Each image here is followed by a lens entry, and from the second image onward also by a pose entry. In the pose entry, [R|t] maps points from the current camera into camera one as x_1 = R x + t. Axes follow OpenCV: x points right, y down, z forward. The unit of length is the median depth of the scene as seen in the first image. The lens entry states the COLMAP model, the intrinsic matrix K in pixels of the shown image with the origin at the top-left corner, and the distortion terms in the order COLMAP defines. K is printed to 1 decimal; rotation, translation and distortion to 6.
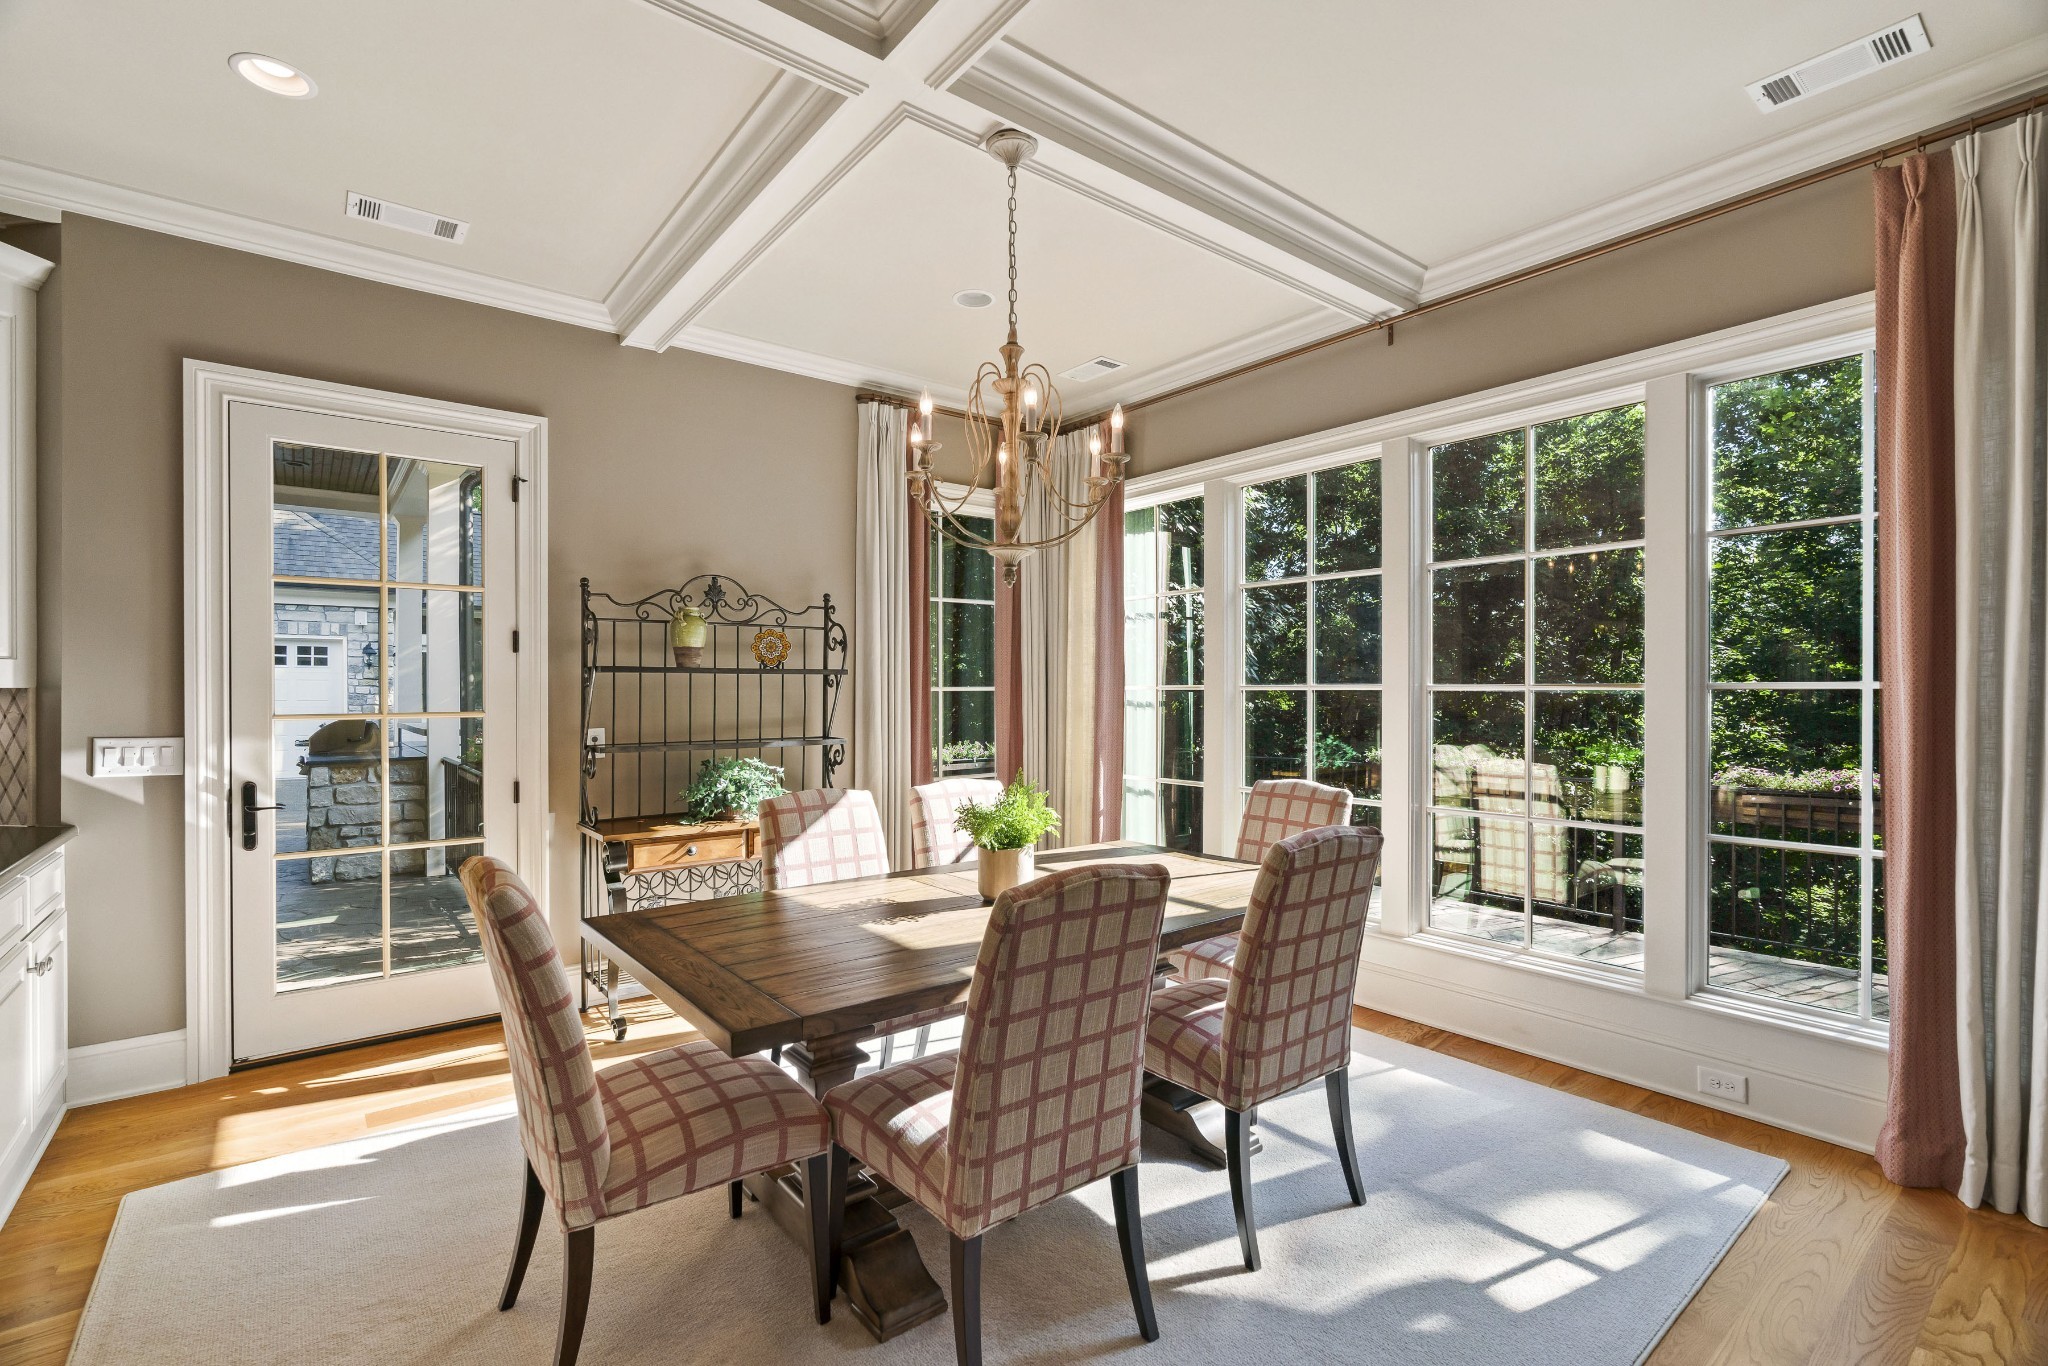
lens RADIAL K [[908.0, 0, 1021.7], [0, 908.0, 667.7], [0, 0, 1]] dist [-0.005892, 0.001107]
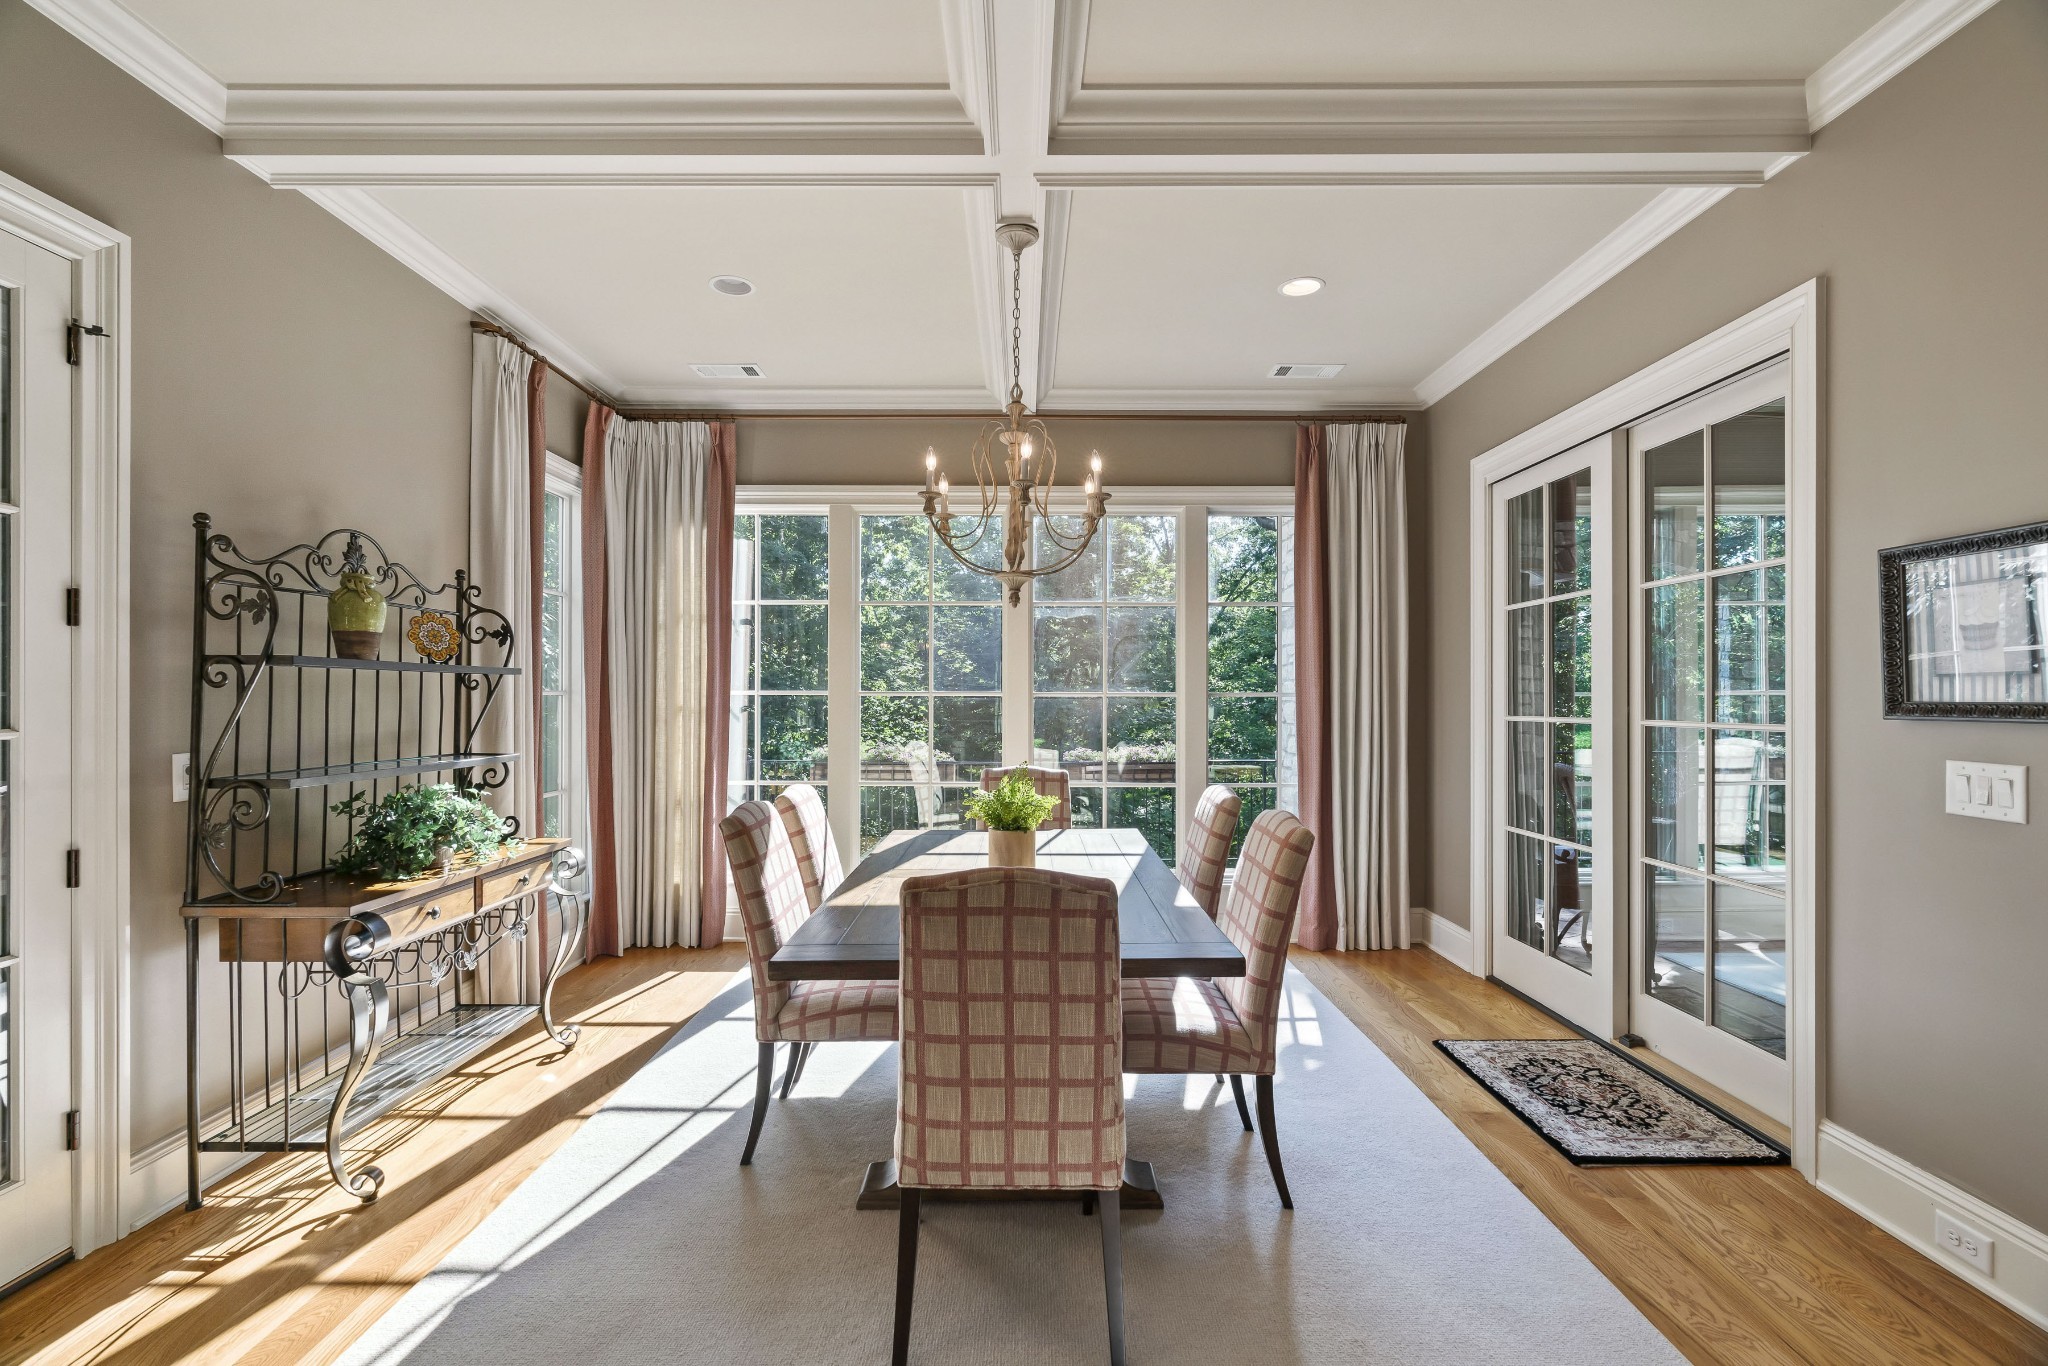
lens RADIAL K [[908.0, 0, 1021.7], [0, 908.0, 667.7], [0, 0, 1]] dist [-0.005892, 0.001107]
pose [[0.632967, 0.029028, 0.773634, -0.581324], [-0.022909, 0.999561, -0.018761, 0.006328], [-0.773839, -0.005848, 0.633355, 0.156402]]
